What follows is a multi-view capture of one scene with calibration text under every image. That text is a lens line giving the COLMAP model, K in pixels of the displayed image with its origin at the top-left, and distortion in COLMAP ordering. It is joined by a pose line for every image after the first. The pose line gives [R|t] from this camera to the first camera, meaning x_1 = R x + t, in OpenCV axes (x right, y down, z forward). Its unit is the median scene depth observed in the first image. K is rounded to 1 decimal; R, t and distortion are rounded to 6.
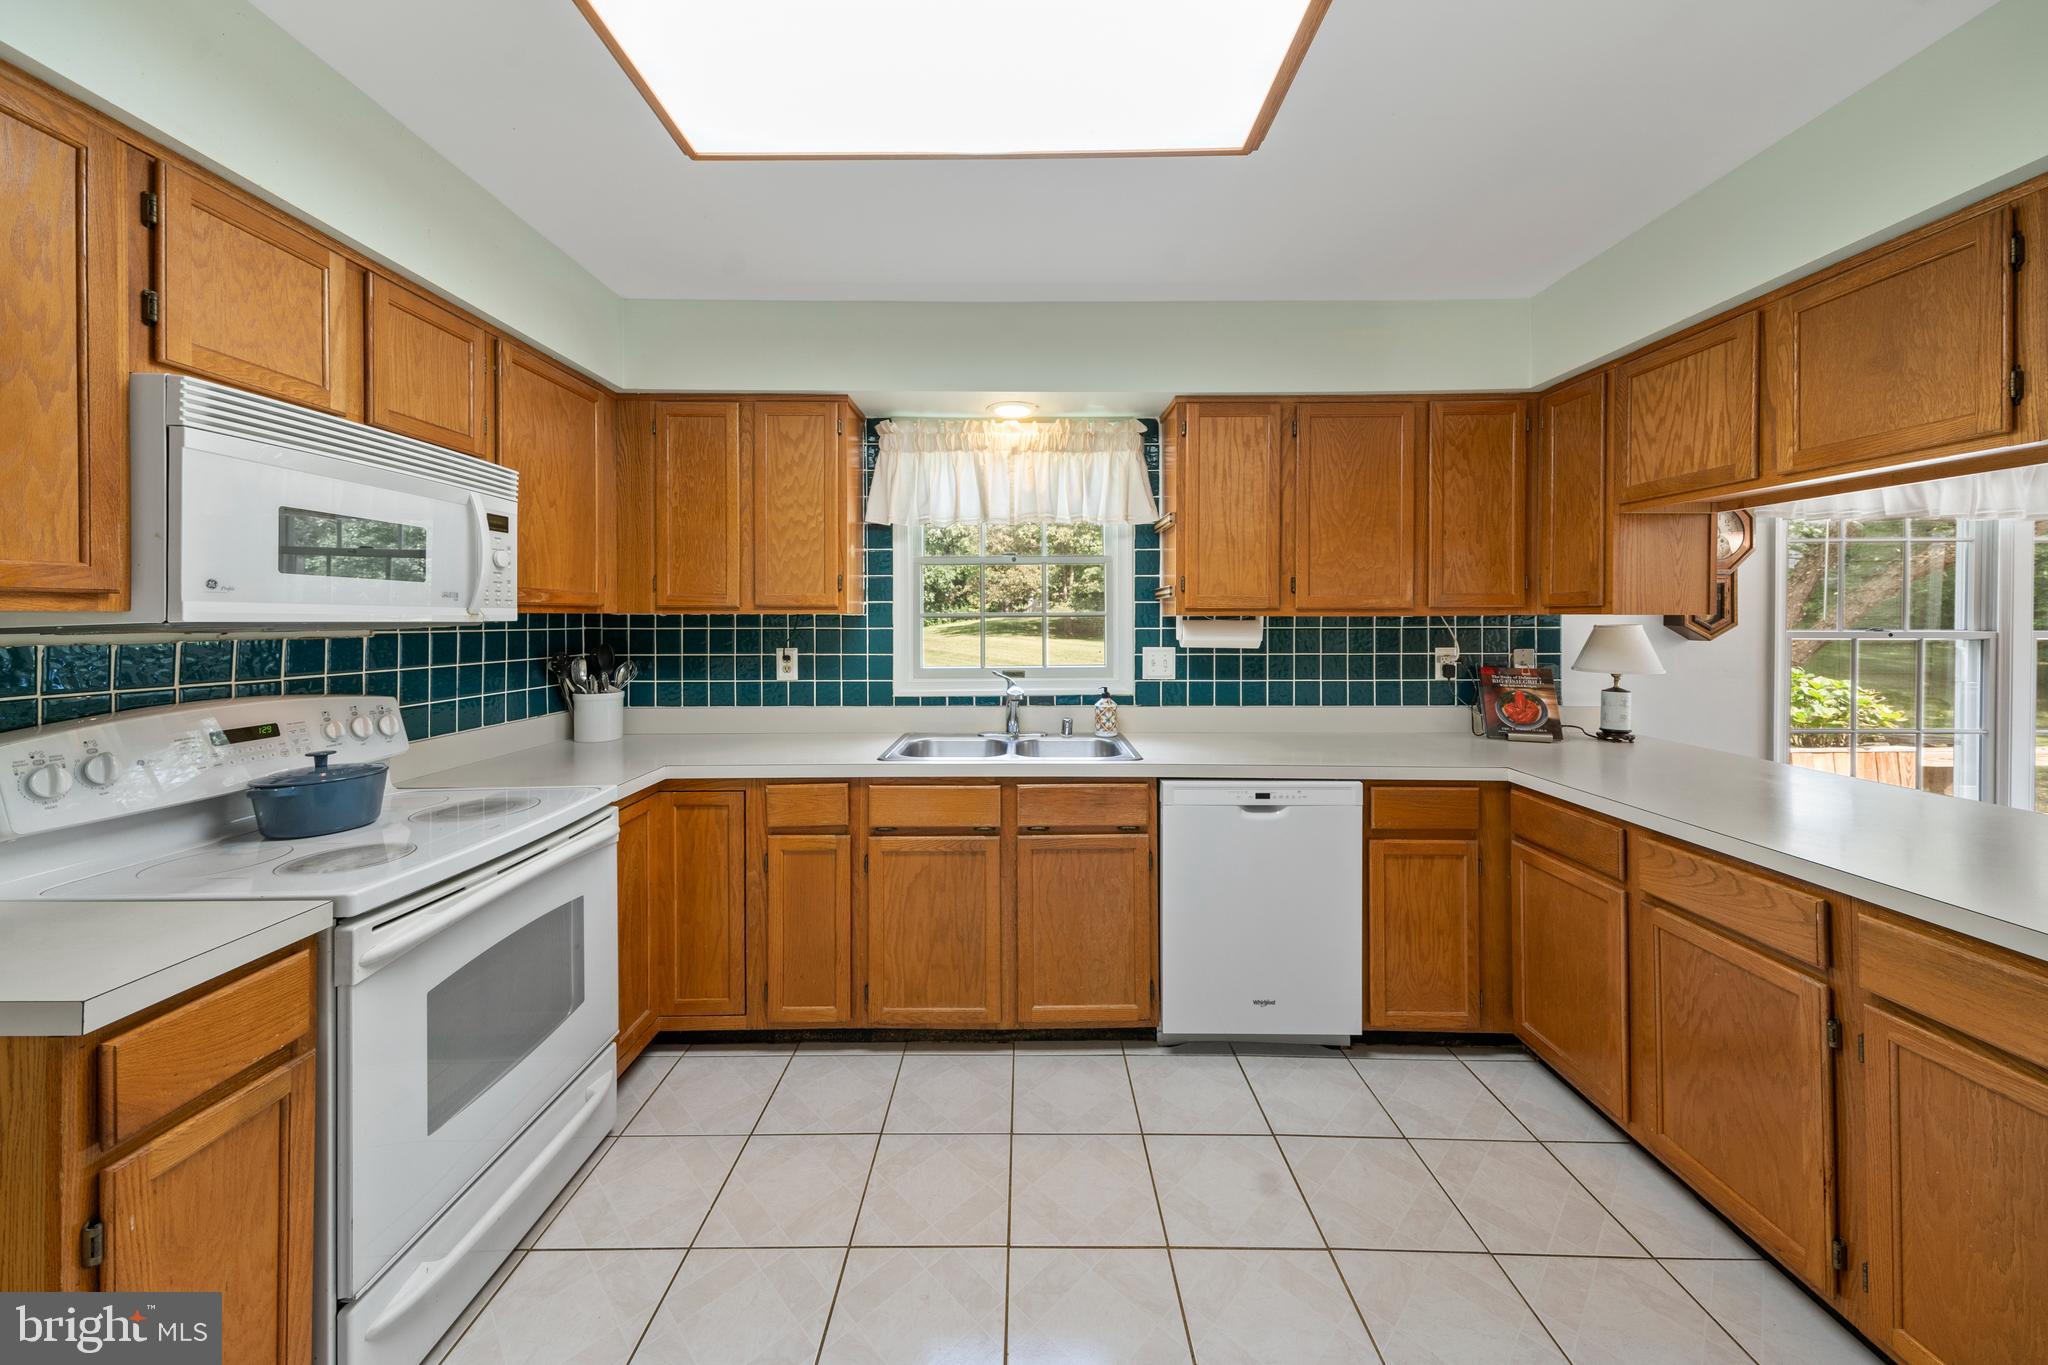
lens RADIAL K [[724.5, 0, 1023.3], [0, 724.5, 615.9], [0, 0, 1]] dist [-0.008158, -0.000214]
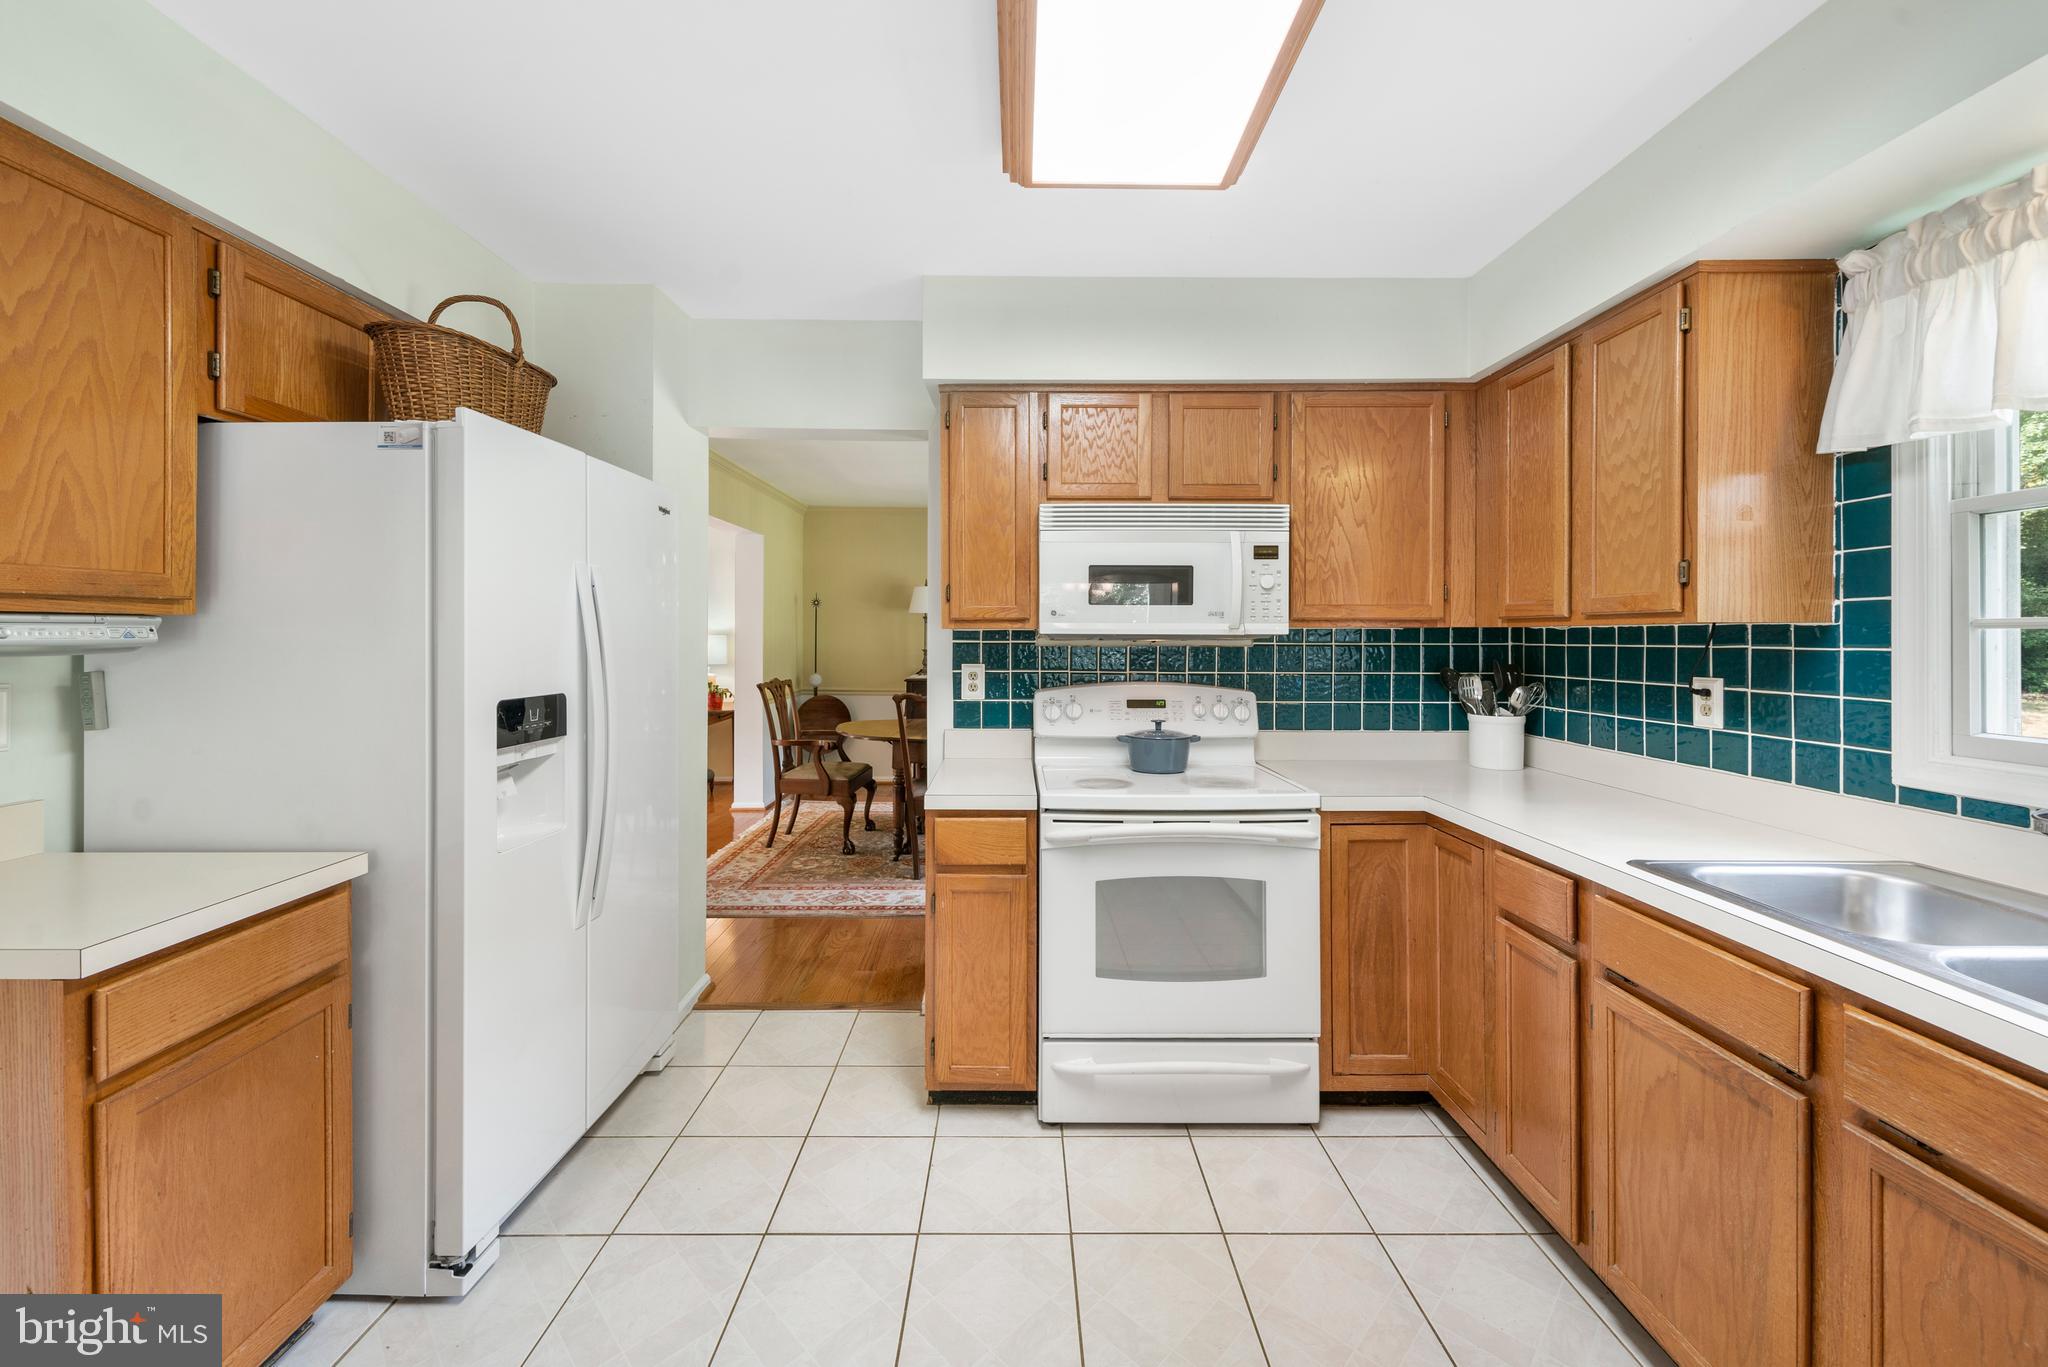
lens RADIAL K [[768.9, 0, 1030.2], [0, 768.9, 638.5], [0, 0, 1]] dist [-0.002088, -0.000096]
pose [[0.005458, 0.002742, -0.999981, 1.343644], [0.003059, 0.999992, 0.002759, 0.022711], [0.999980, -0.003074, 0.005450, 1.487376]]
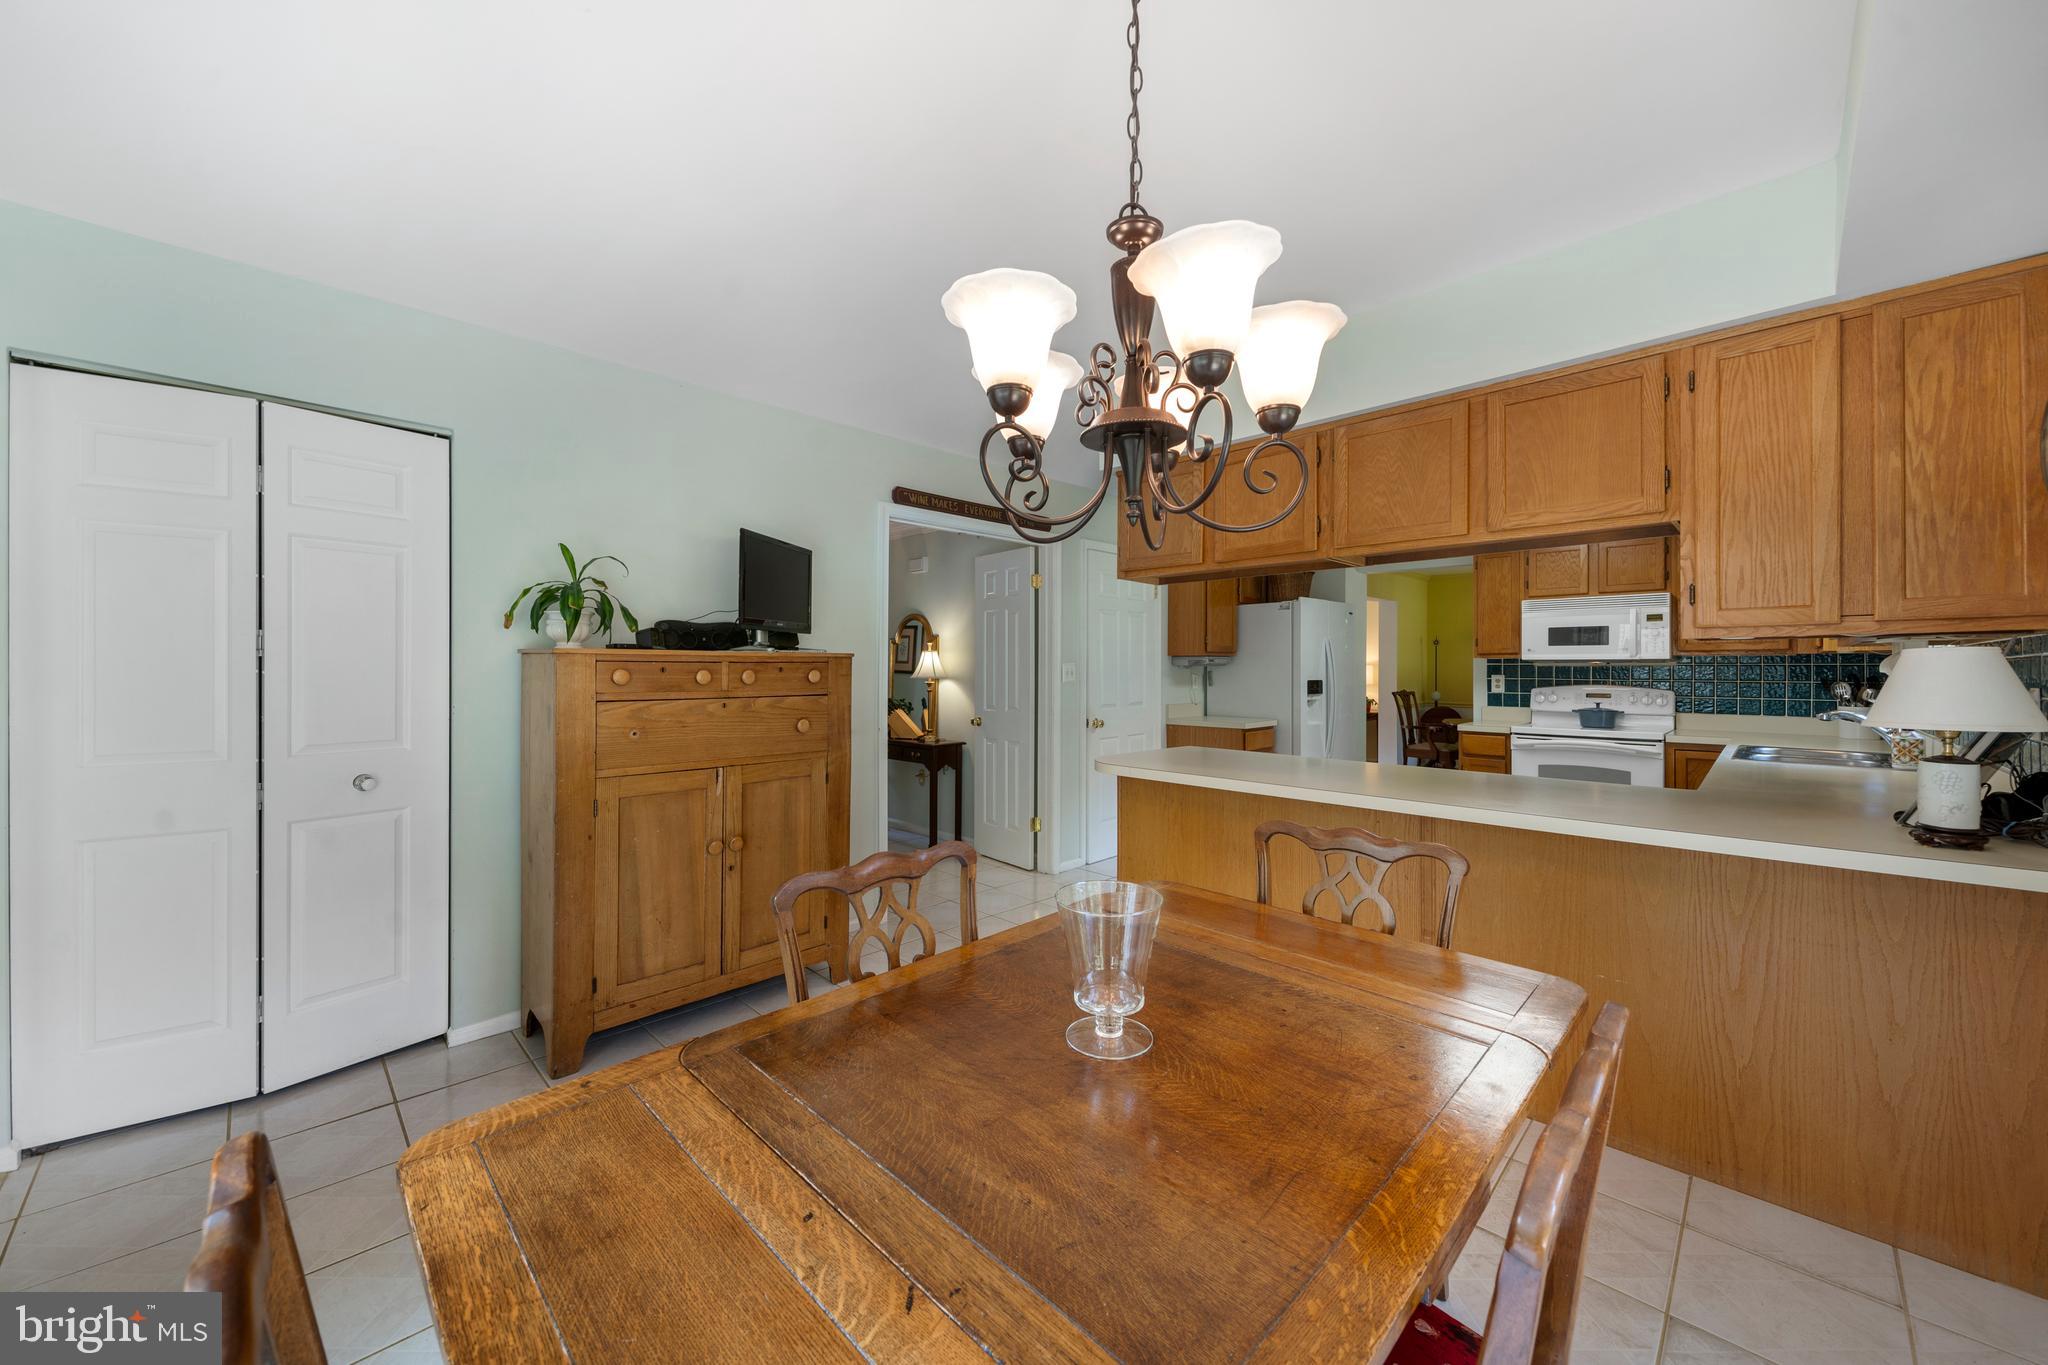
lens RADIAL K [[768.9, 0, 1010.0], [0, 768.9, 666.3], [0, 0, 1]] dist [-0.002088, -0.000096]
pose [[-0.723142, -0.005482, -0.690677, 6.319486], [0.002080, 0.999947, -0.010114, 0.130820], [0.690696, -0.008751, -0.723093, 3.363647]]
